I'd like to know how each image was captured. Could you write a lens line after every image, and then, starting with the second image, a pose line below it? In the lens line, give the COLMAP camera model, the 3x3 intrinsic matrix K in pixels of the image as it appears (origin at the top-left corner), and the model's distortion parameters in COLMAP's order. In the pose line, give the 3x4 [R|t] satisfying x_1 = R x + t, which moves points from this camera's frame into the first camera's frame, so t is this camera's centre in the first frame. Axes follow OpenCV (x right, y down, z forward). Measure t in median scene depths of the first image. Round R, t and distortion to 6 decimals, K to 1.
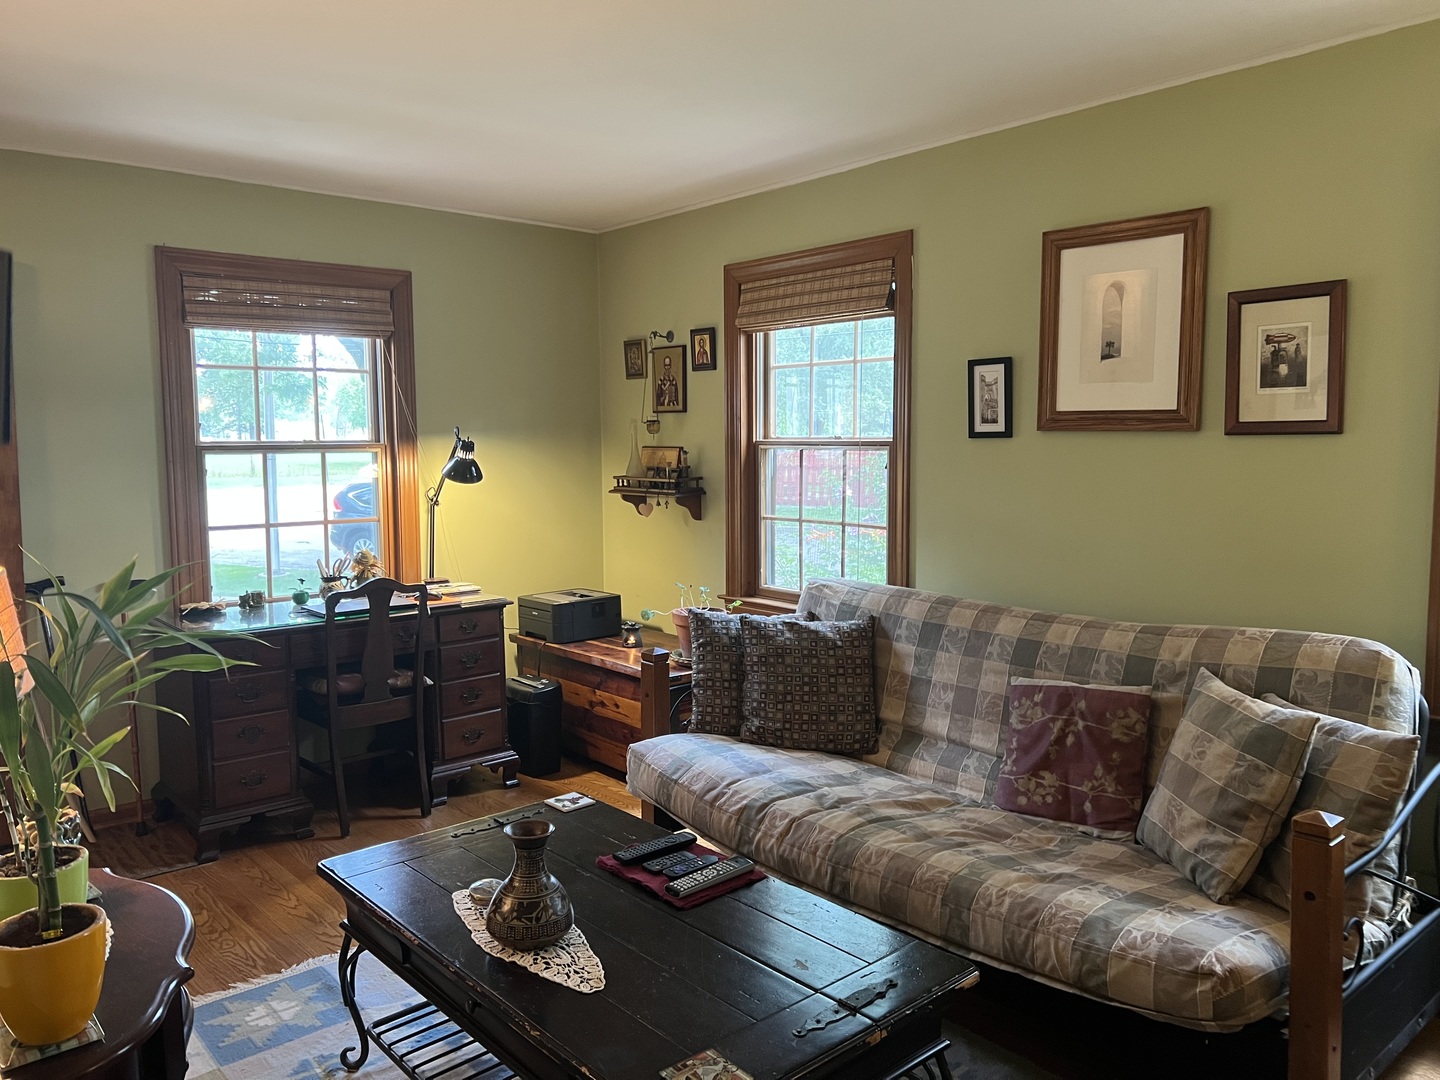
lens RADIAL K [[1071.6, 0, 714.5], [0, 1071.6, 531.4], [0, 0, 1]] dist [0.018996, -0.019558]
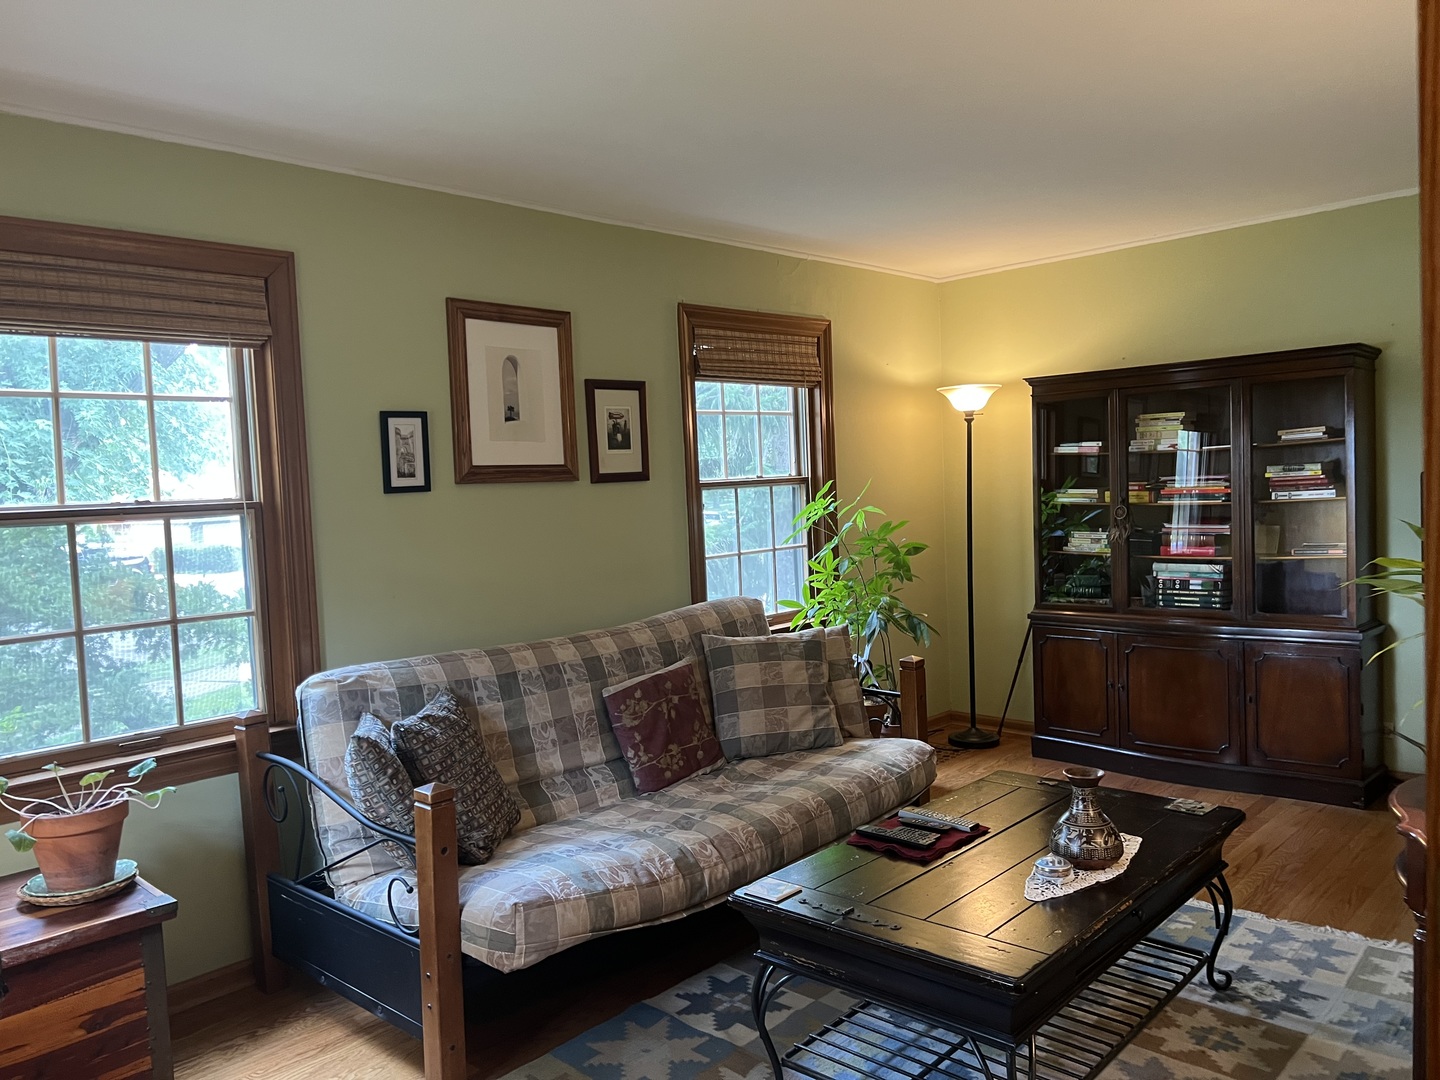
lens RADIAL K [[1071.6, 0, 672.4], [0, 1071.6, 561.7], [0, 0, 1]] dist [0.018996, -0.019558]
pose [[-0.090781, -0.058648, 0.994142, -1.014329], [0.138346, 0.987842, 0.070910, -0.083933], [-0.986215, 0.143973, -0.081563, 1.171645]]
